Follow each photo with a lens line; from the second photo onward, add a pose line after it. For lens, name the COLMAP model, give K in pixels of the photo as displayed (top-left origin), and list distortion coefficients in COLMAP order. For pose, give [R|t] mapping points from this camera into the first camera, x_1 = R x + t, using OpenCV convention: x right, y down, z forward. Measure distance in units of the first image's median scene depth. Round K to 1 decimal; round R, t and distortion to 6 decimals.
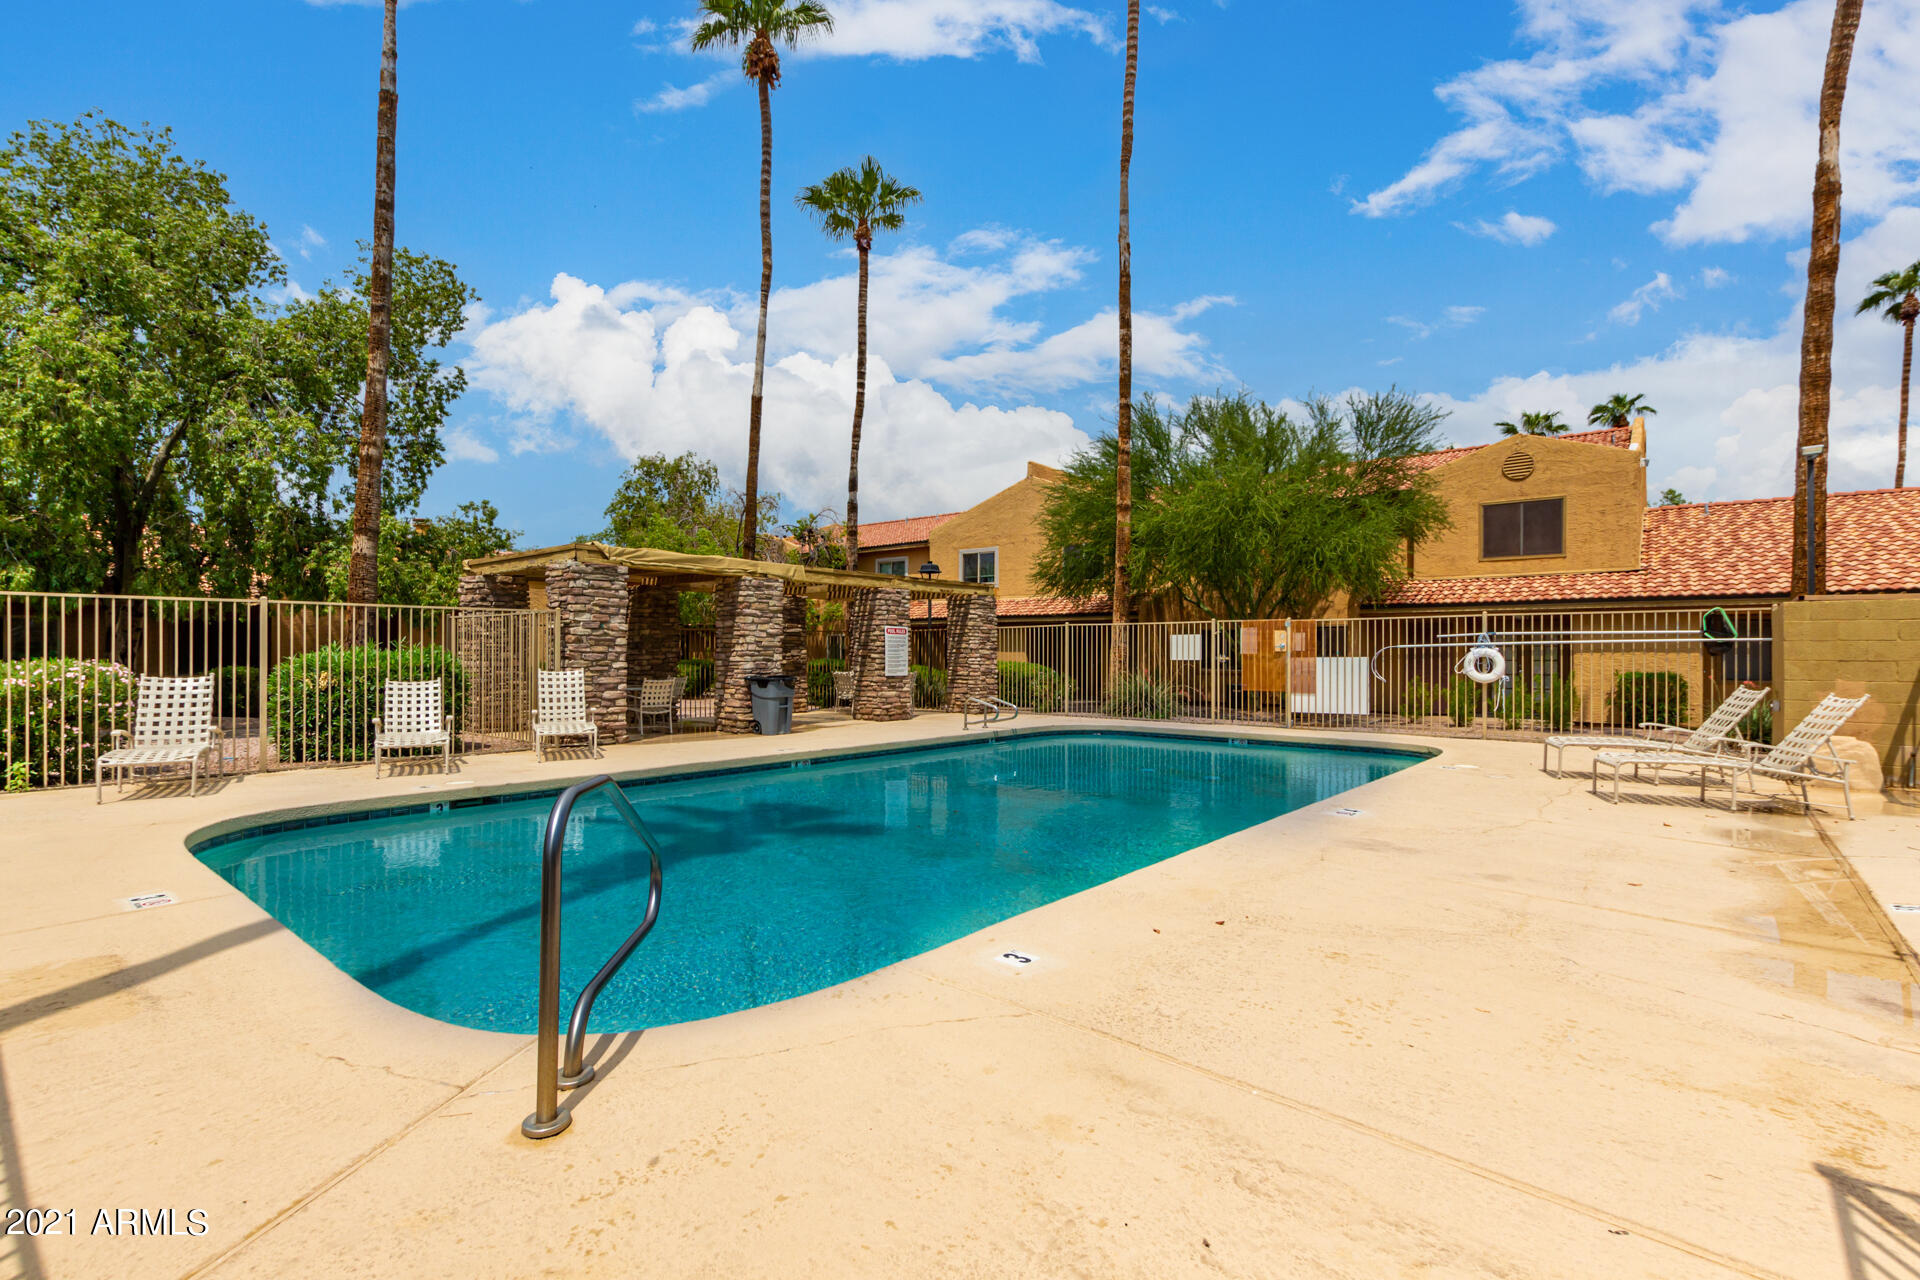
lens RADIAL K [[880.3, 0, 945.9], [0, 880.3, 648.0], [0, 0, 1]] dist [0.005886, 0.001724]
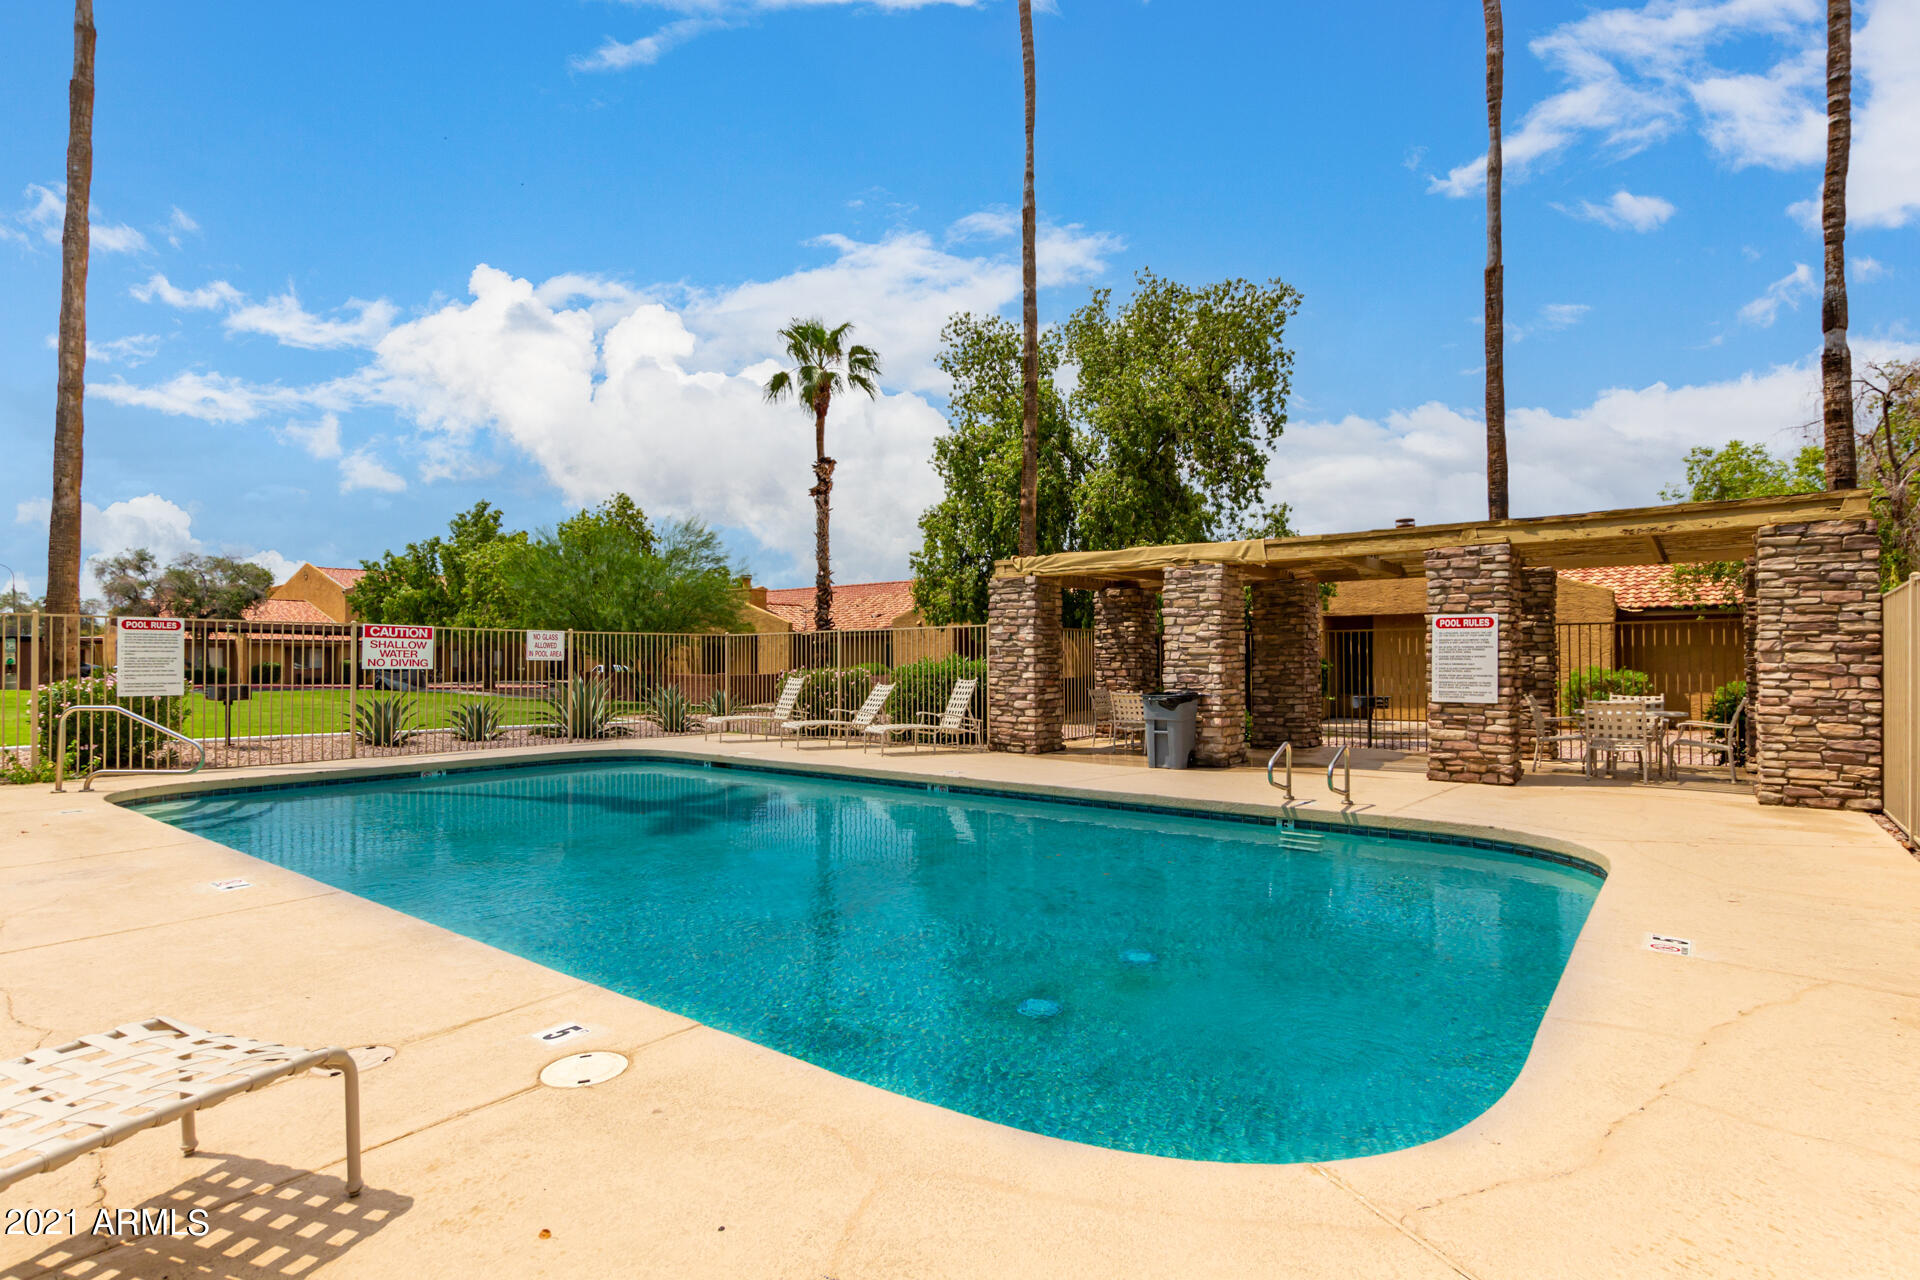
lens RADIAL K [[955.0, 0, 954.7], [0, 955.0, 652.1], [0, 0, 1]] dist [0.000144, -0.000070]
pose [[0.040953, -0.013218, -0.999074, 0.625482], [0.008037, 0.999884, -0.012900, 0.005500], [0.999129, -0.007501, 0.041054, 0.762991]]
